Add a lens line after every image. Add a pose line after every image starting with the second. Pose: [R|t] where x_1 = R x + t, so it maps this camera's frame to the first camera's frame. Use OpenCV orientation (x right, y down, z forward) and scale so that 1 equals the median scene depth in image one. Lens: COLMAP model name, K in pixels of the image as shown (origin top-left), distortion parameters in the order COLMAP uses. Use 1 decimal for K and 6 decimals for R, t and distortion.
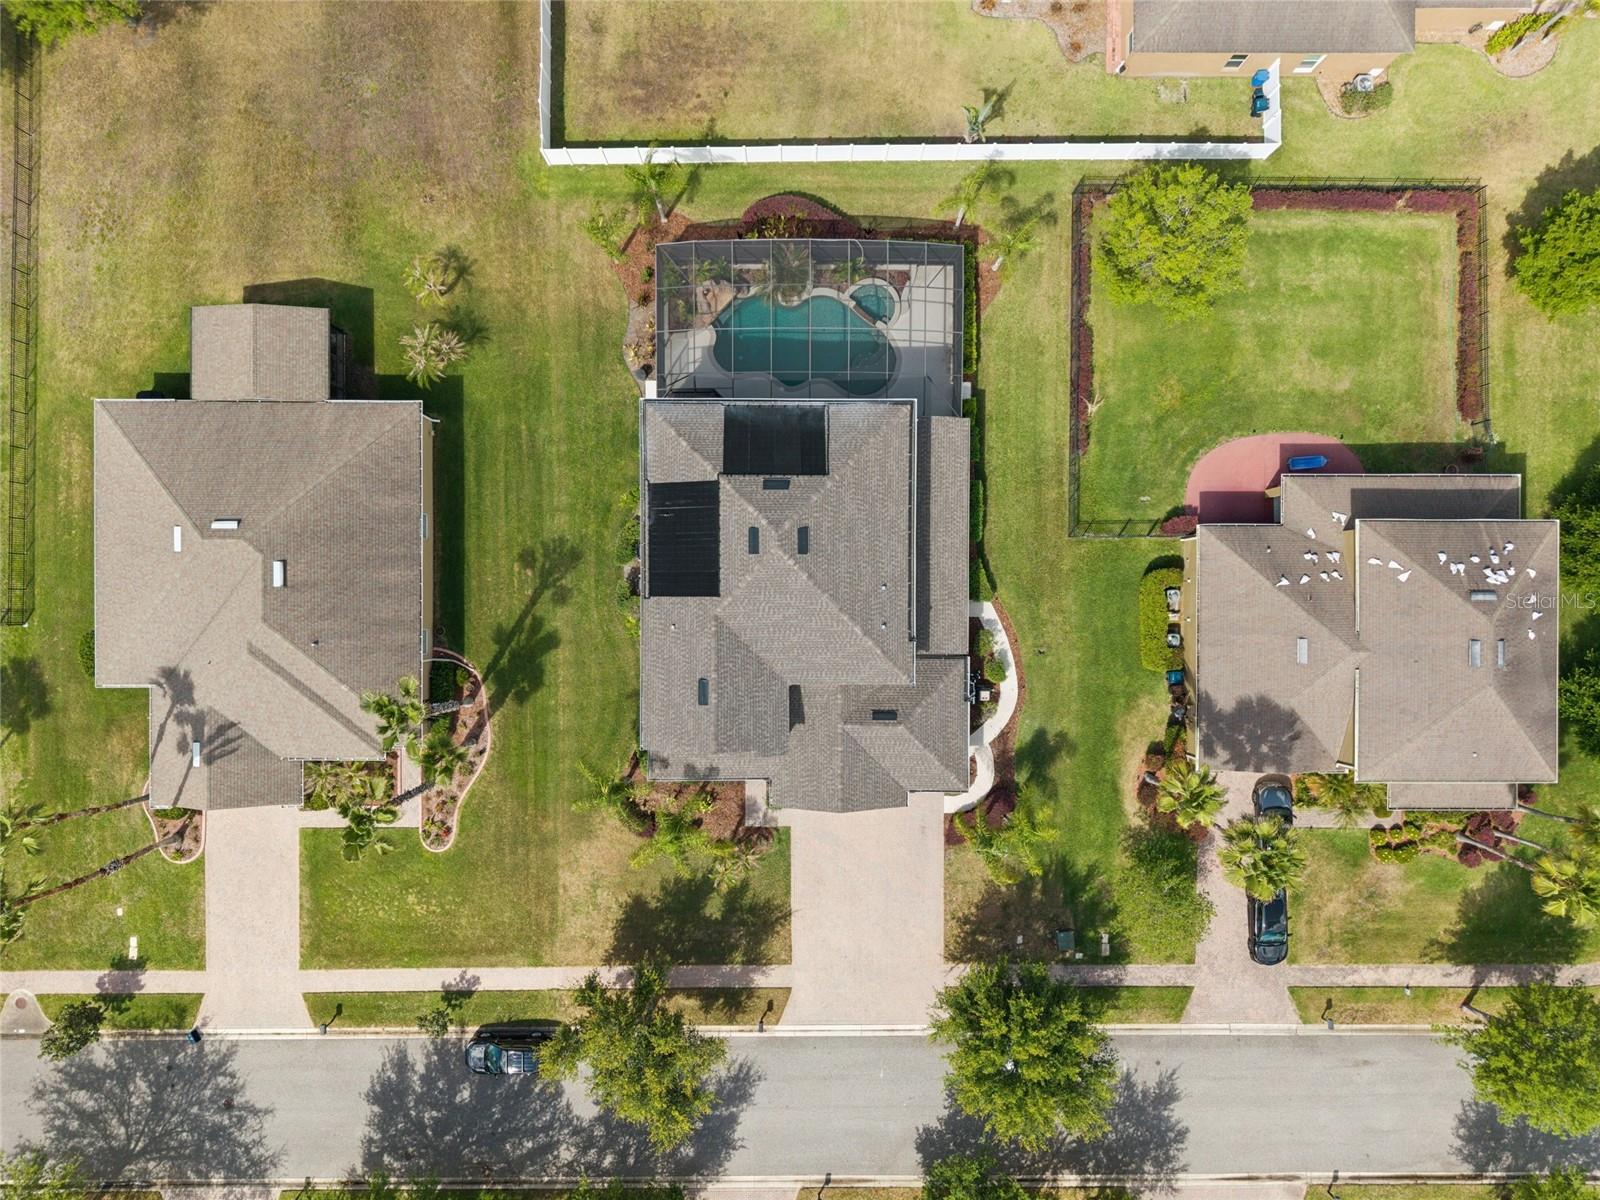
lens RADIAL K [[1076.6, 0, 800.0], [0, 1076.6, 600.0], [0, 0, 1]] dist [0.005504, -0.002541]
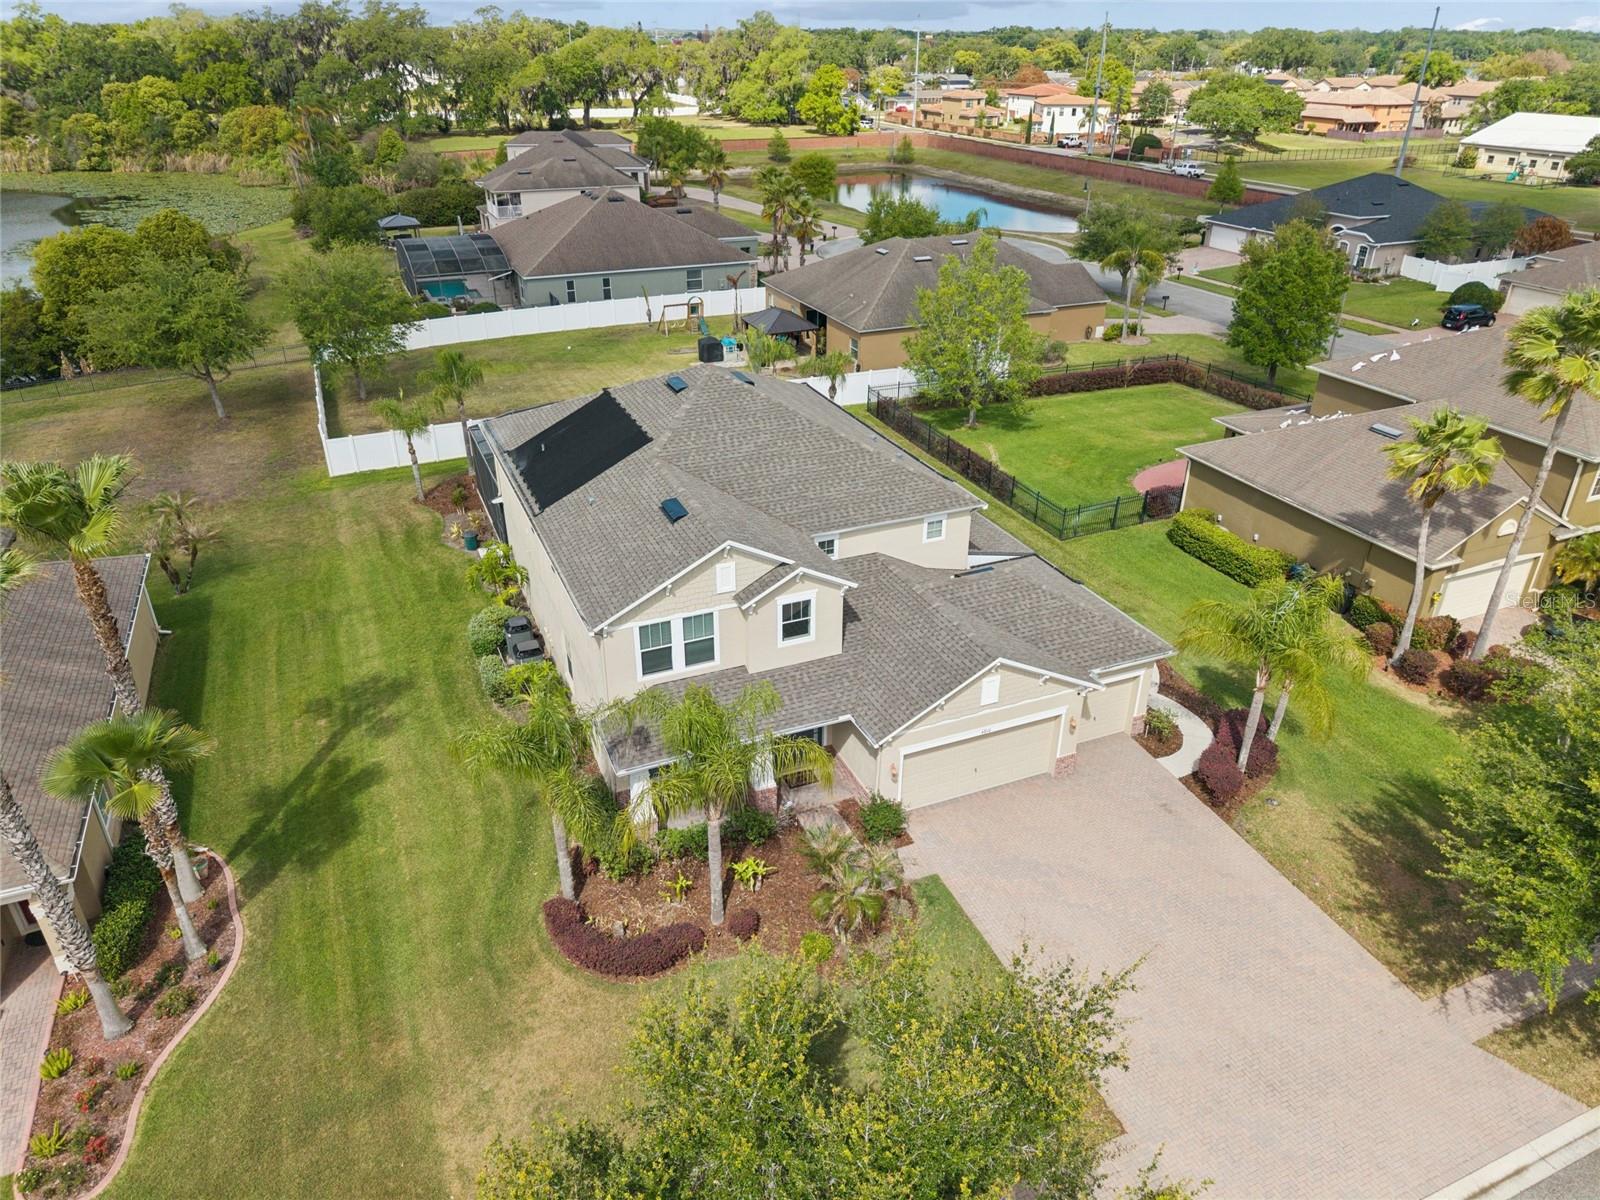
lens RADIAL K [[1076.6, 0, 800.0], [0, 1076.6, 600.0], [0, 0, 1]] dist [0.005504, -0.002541]
pose [[0.917003, -0.190876, 0.350245, -0.205999], [0.398825, 0.424149, -0.813041, 0.522105], [0.006634, 0.885248, 0.465072, 0.672741]]
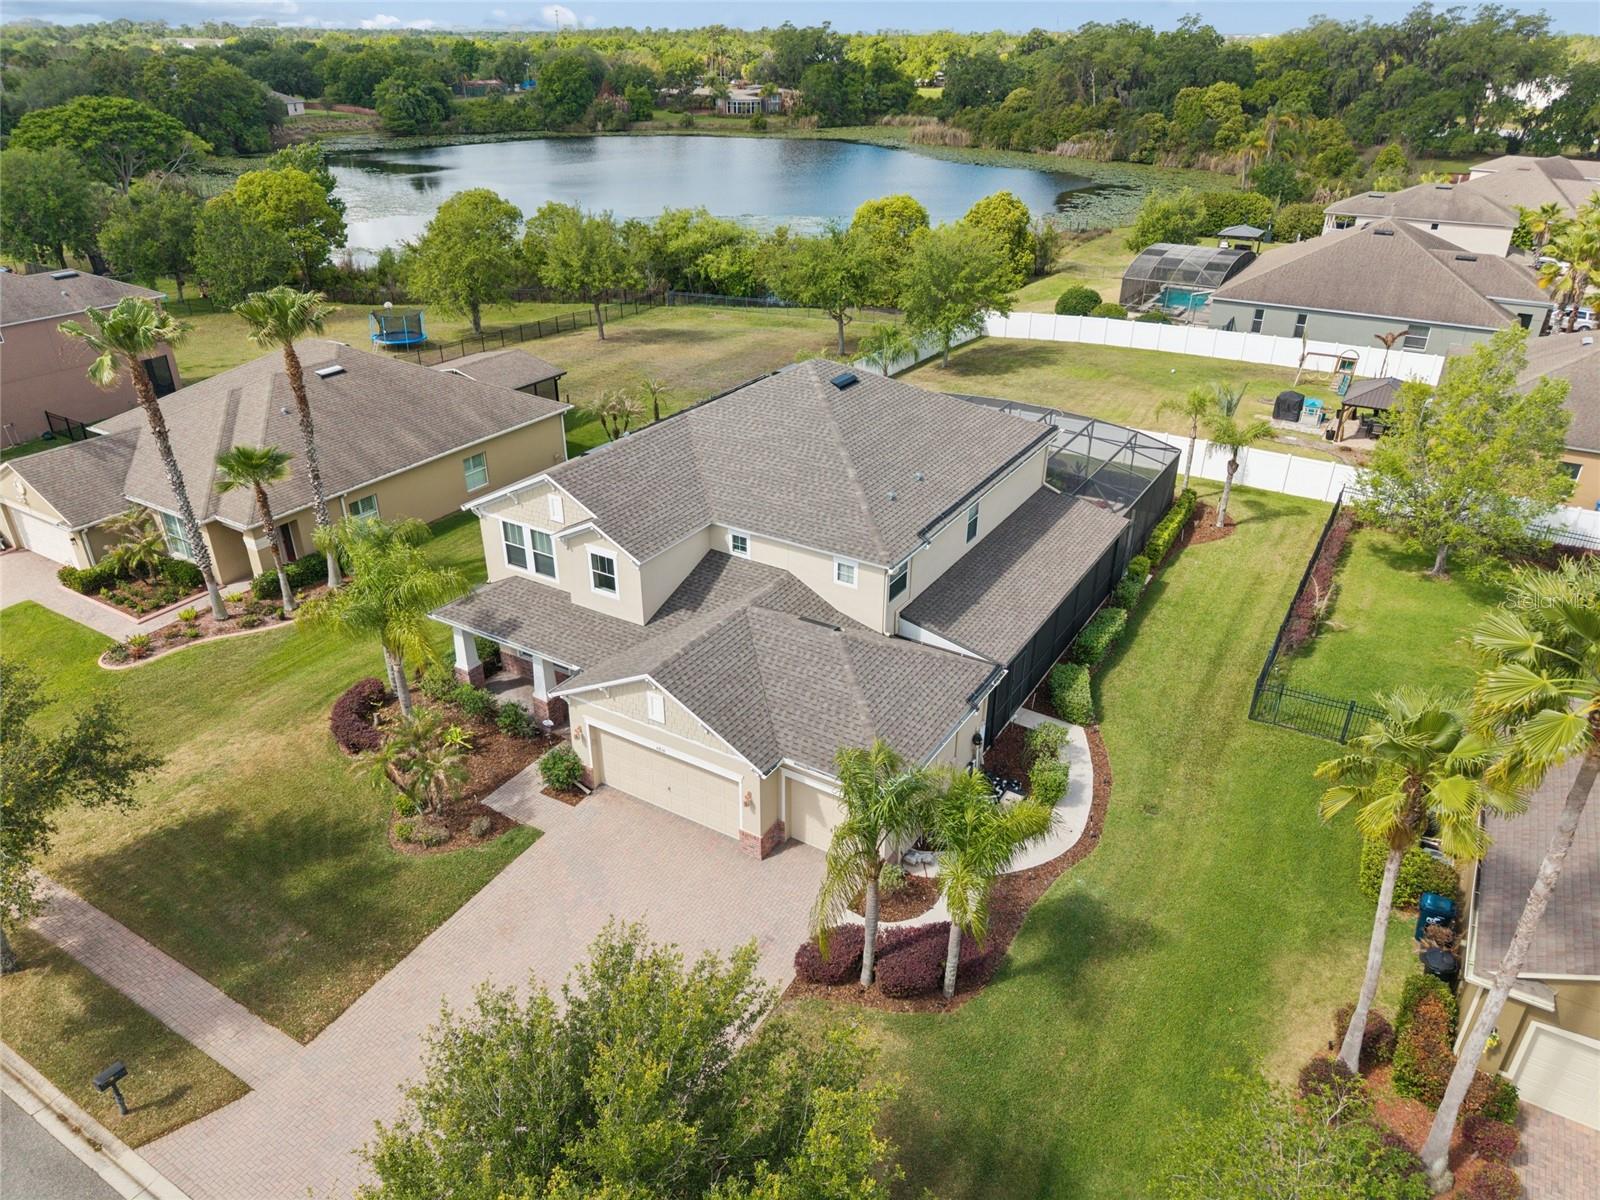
lens RADIAL K [[1076.6, 0, 800.0], [0, 1076.6, 600.0], [0, 0, 1]] dist [0.005504, -0.002541]
pose [[0.854815, 0.235180, -0.462582, 0.296687], [-0.518932, 0.389295, -0.761025, 0.487057], [0.001103, 0.890584, 0.454817, 0.678359]]
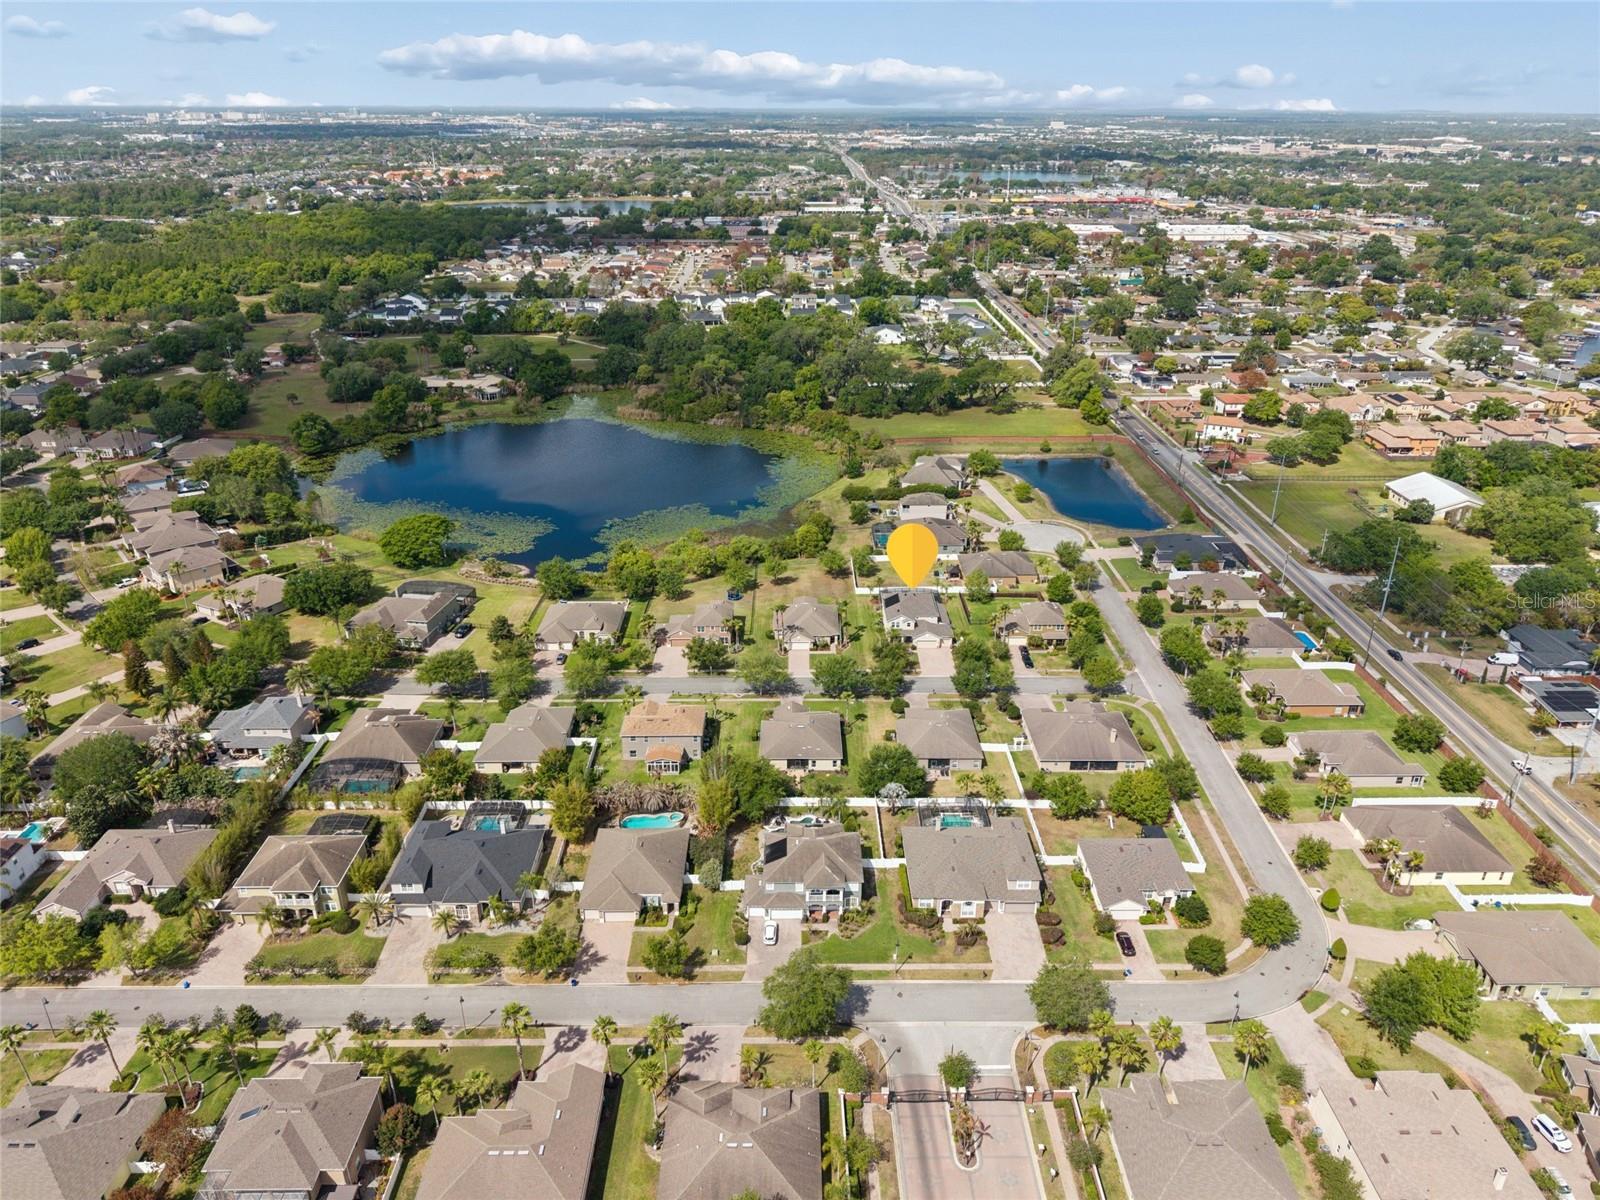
lens RADIAL K [[1076.6, 0, 800.0], [0, 1076.6, 600.0], [0, 0, 1]] dist [0.005504, -0.002541]
pose [[0.999919, -0.011378, 0.005689, -0.521890], [0.009796, 0.403430, -0.914958, 4.222795], [0.008115, 0.914940, 0.403509, -1.017534]]
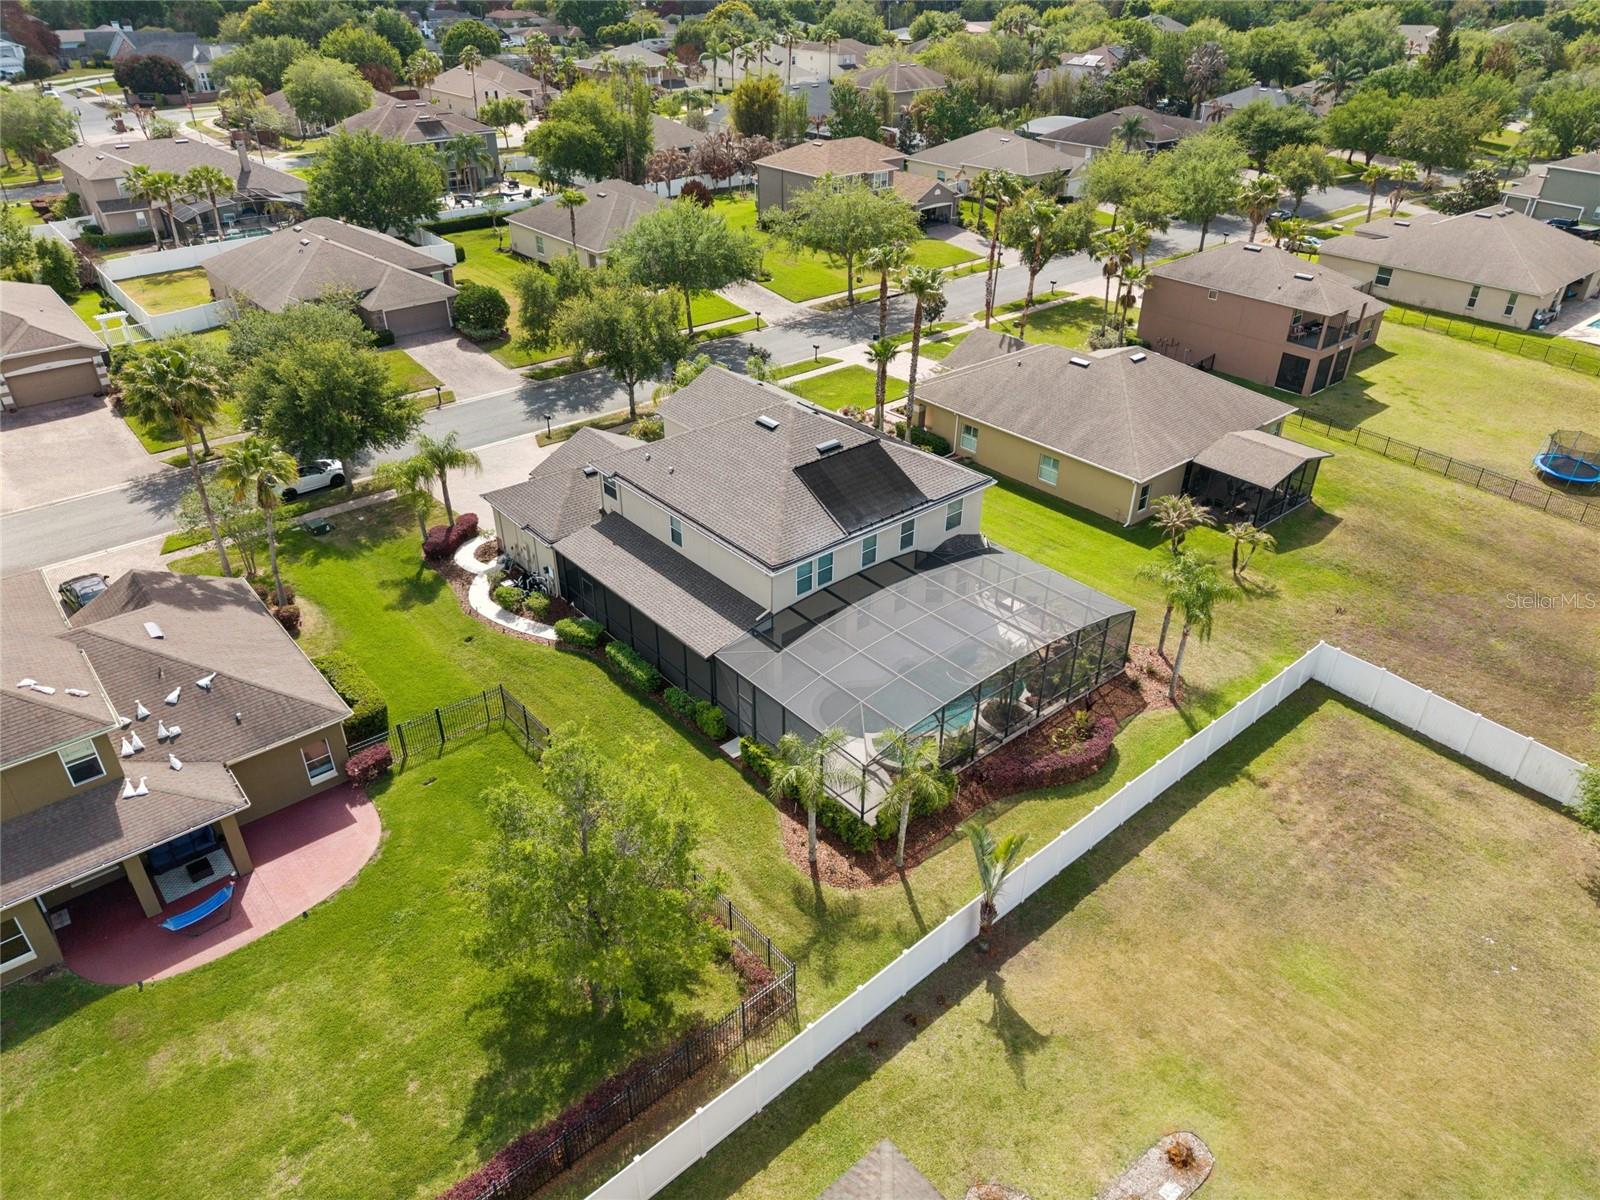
lens RADIAL K [[1056.6, 0, 805.8], [0, 1056.6, 622.8], [0, 0, 1]] dist [0.001738, -0.000228]
pose [[-0.757428, 0.340156, -0.557312, 0.481635], [-0.652680, -0.417570, 0.632174, -0.638442], [-0.017679, 0.842573, 0.538292, 0.540964]]
